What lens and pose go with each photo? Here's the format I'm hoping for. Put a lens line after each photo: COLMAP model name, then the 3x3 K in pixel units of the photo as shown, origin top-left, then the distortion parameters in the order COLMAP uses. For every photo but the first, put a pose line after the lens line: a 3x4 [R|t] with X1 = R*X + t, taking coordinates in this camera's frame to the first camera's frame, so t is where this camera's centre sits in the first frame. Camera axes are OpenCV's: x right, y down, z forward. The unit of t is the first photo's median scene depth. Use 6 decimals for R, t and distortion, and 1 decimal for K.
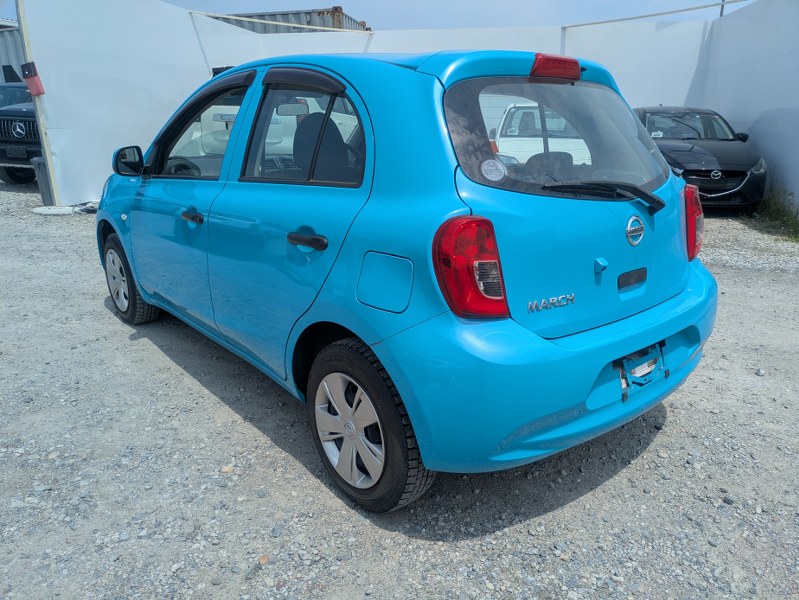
lens RADIAL K [[605.1, 0, 402.9], [0, 605.1, 301.9], [0, 0, 1]] dist [0.025902, -0.021845]
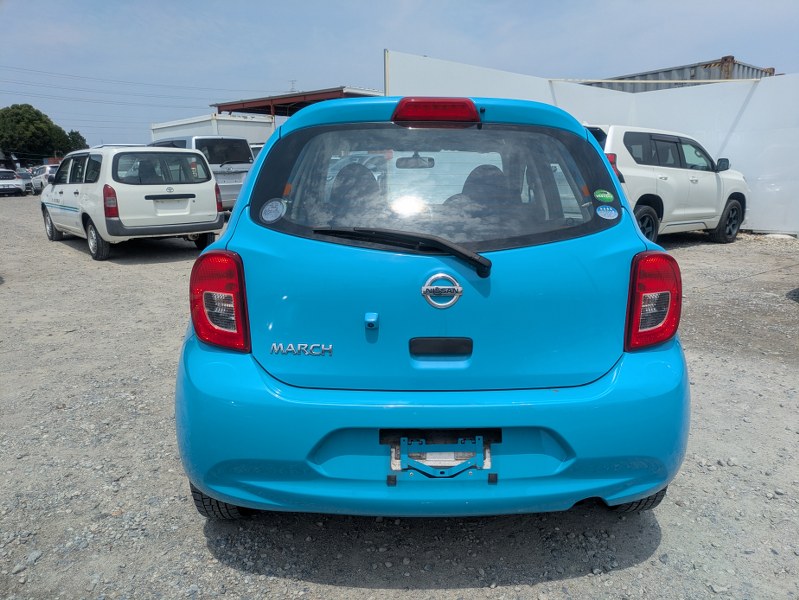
lens RADIAL K [[605.1, 0, 417.3], [0, 605.1, 299.8], [0, 0, 1]] dist [0.025902, -0.021845]
pose [[0.763816, 0.122102, -0.633779, 0.172578], [-0.183488, 0.982506, -0.031849, -0.013793], [0.618803, 0.140617, 0.772858, 0.062940]]
